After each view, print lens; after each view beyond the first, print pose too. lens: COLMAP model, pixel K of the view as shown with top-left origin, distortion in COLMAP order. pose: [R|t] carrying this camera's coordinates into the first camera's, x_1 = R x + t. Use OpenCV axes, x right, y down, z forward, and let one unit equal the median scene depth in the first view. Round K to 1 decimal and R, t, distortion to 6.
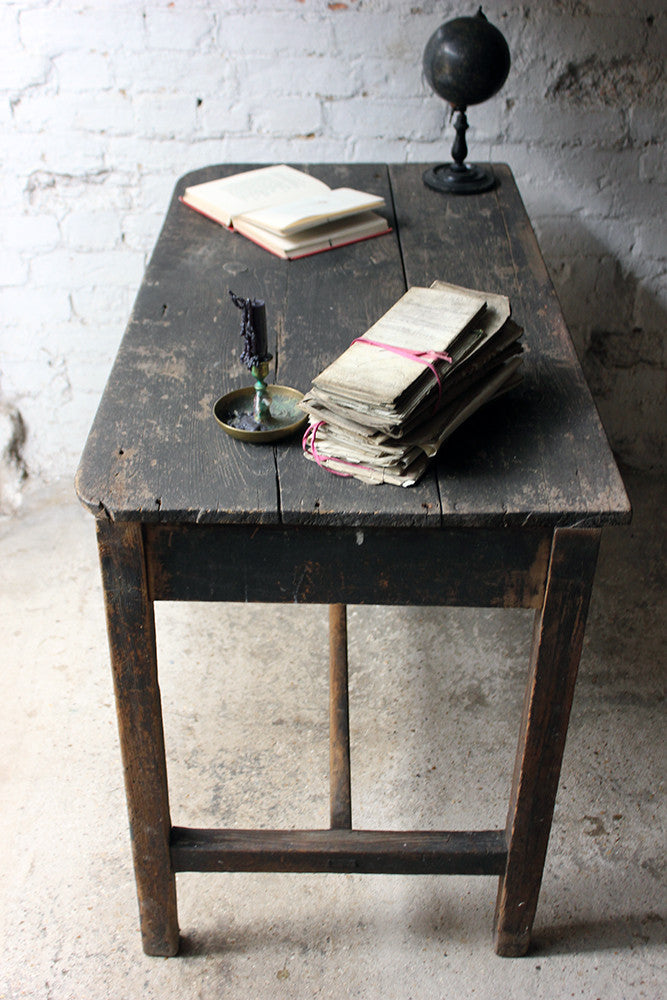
lens RADIAL K [[1312.3, 0, 334.9], [0, 1312.3, 505.4], [0, 0, 1]] dist [0.015094, 0.000000]
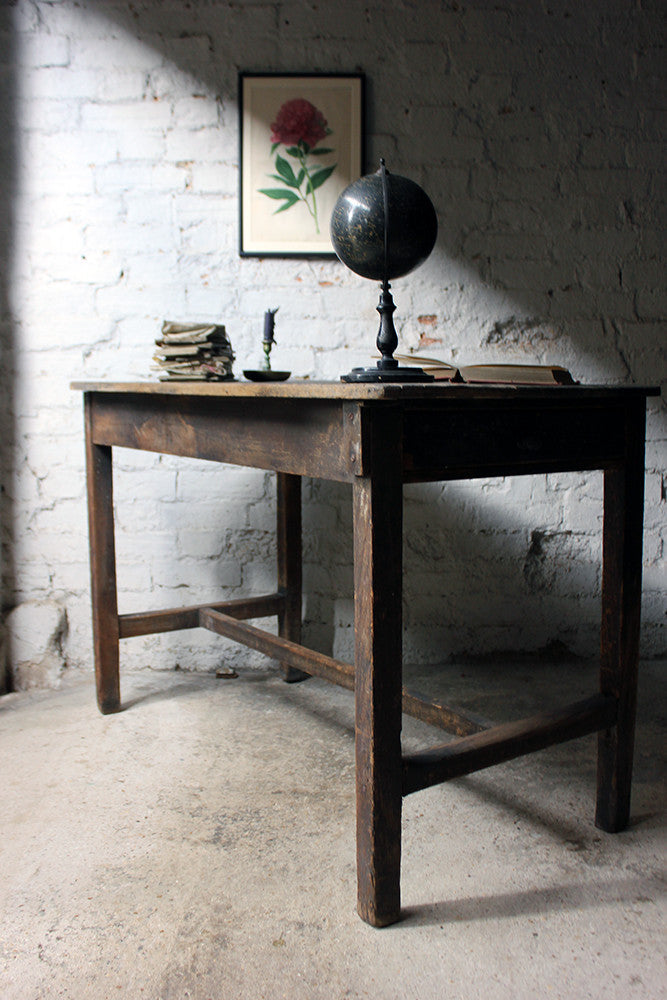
lens RADIAL K [[1019.2, 0, 332.1], [0, 1019.2, 506.3], [0, 0, 1]] dist [-0.052654, 0.000000]
pose [[0.999924, -0.008949, 0.008461, -0.002358], [0.011724, 0.901964, -0.431652, 0.290875], [-0.003769, 0.431718, 0.902001, 0.129947]]
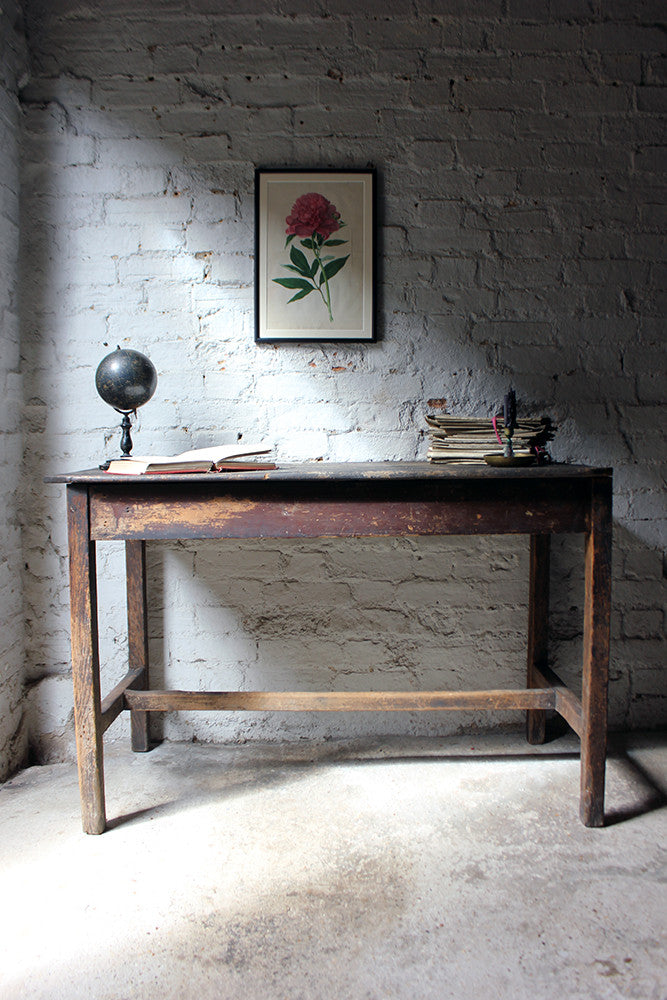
lens RADIAL K [[882.1, 0, 332.9], [0, 882.1, 506.6], [0, 0, 1]] dist [-0.111070, 0.082326]
pose [[0.999951, -0.009237, 0.003532, -0.008942], [0.009815, 0.883606, -0.468128, 0.199586], [0.001203, 0.468140, 0.883654, 0.217097]]
